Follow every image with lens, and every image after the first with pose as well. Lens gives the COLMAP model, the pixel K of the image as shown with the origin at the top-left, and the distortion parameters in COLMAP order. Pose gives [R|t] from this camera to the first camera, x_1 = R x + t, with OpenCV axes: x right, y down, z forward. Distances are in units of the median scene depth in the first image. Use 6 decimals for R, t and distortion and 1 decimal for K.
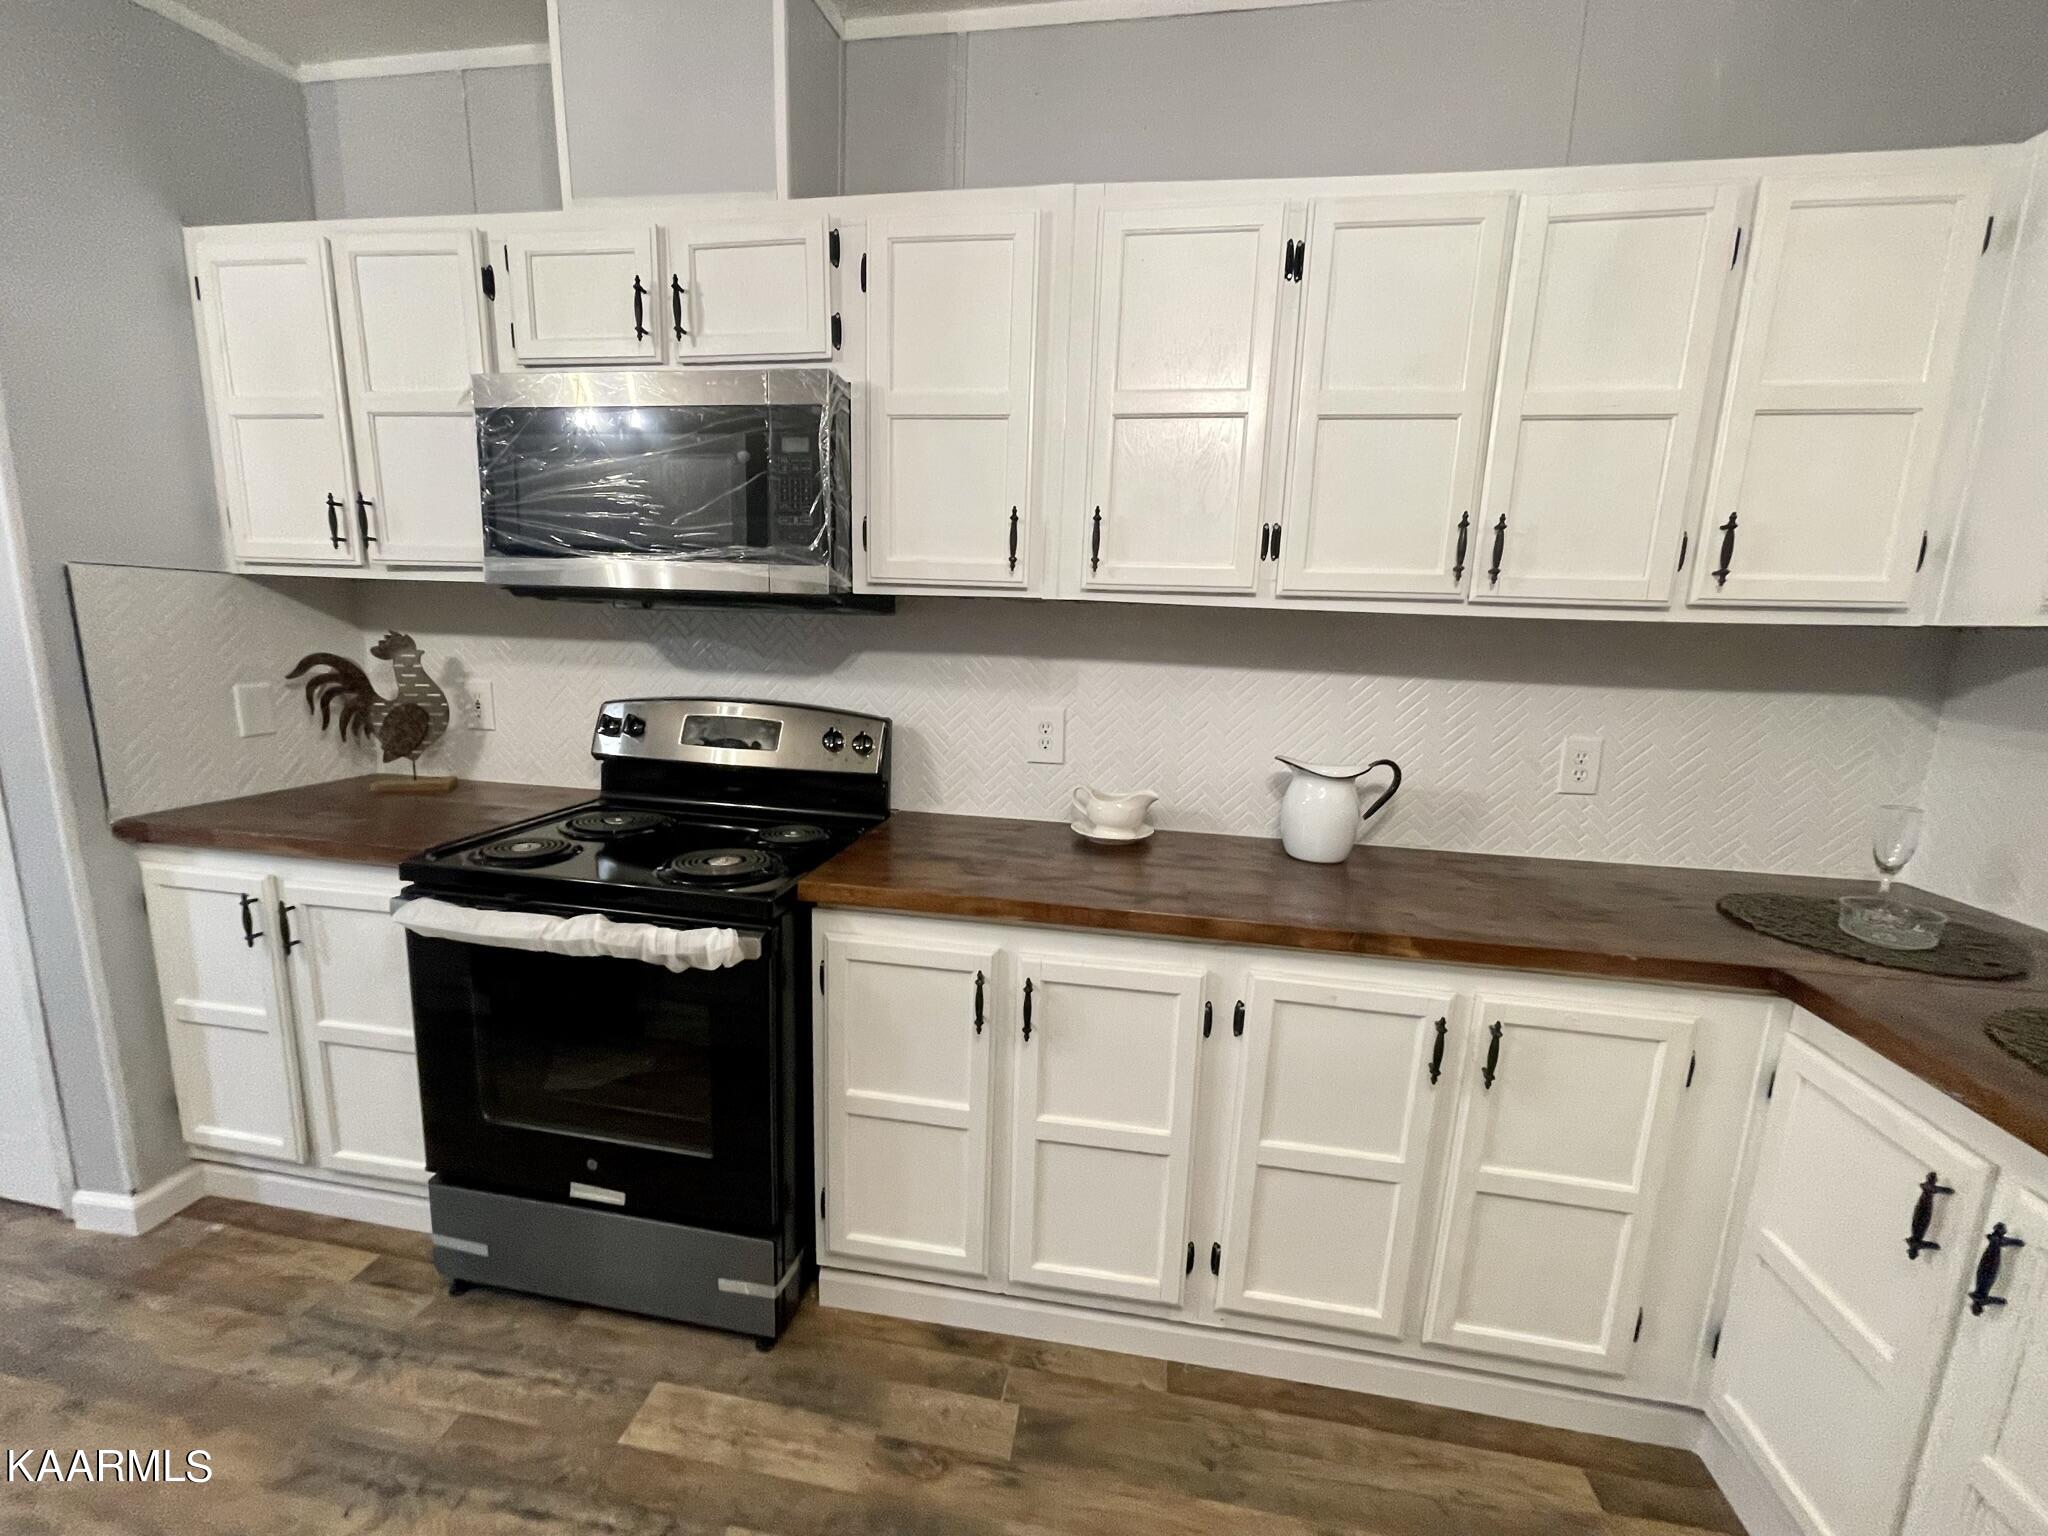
lens RADIAL K [[822.3, 0, 1028.5], [0, 822.3, 753.1], [0, 0, 1]] dist [-0.003110, 0.000273]
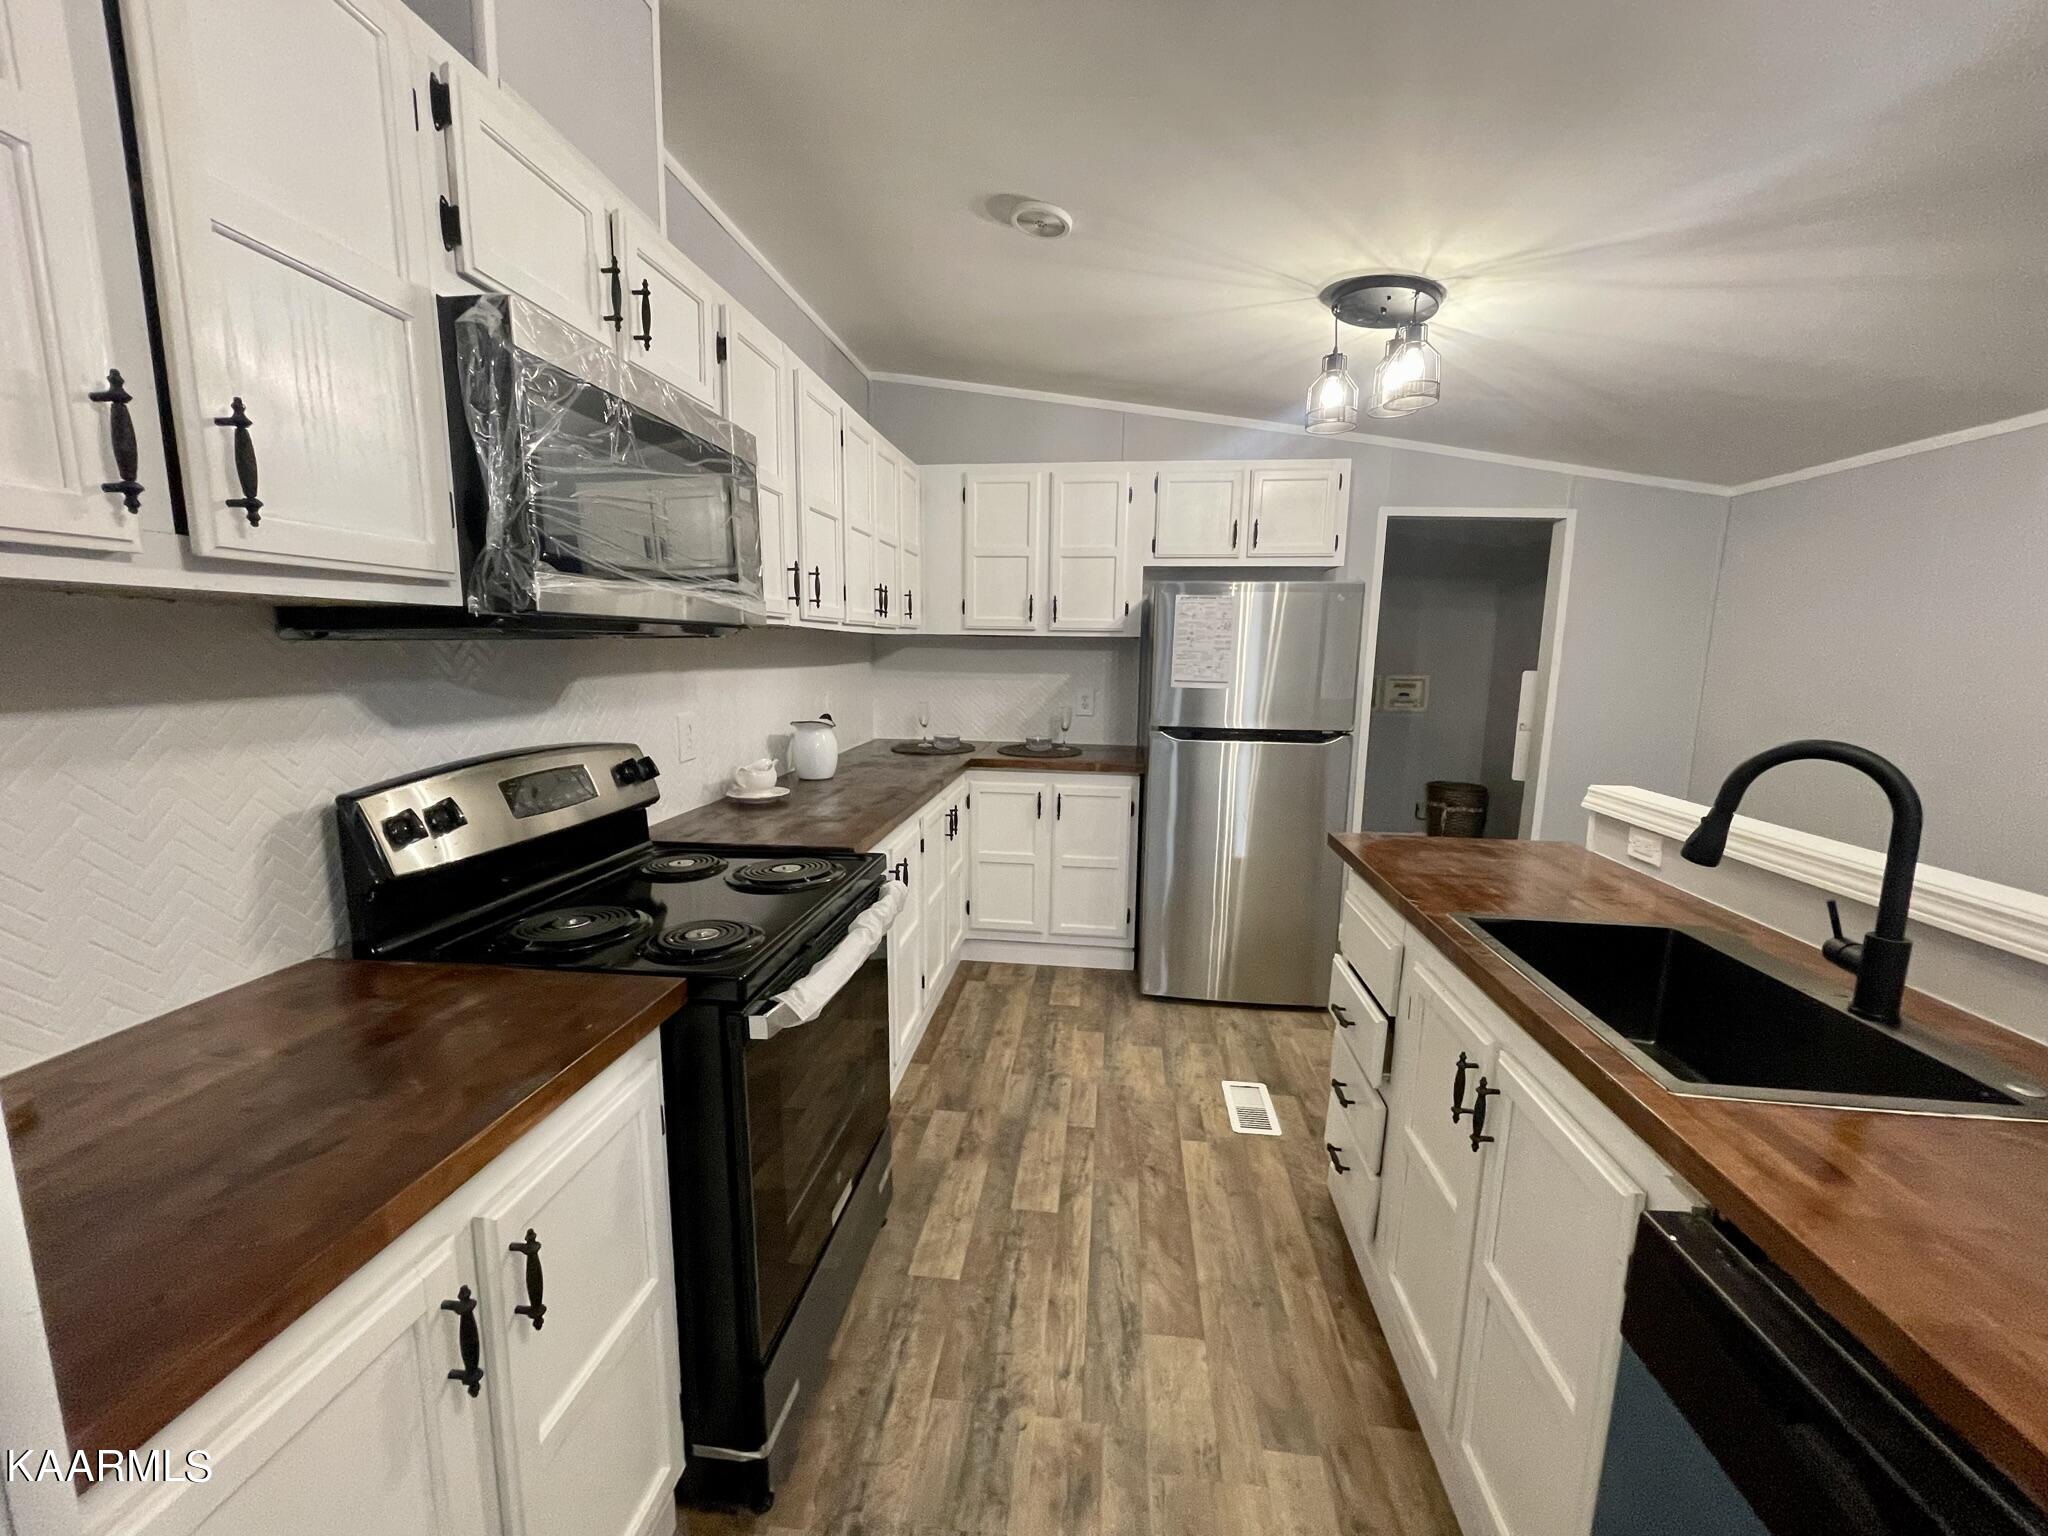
lens RADIAL K [[822.3, 0, 1022.3], [0, 822.3, 736.4], [0, 0, 1]] dist [-0.003110, 0.000273]
pose [[-0.039919, -0.144714, 0.988668, -1.504563], [0.145265, 0.978104, 0.149033, -0.167433], [-0.988587, 0.149568, -0.018023, 0.714054]]
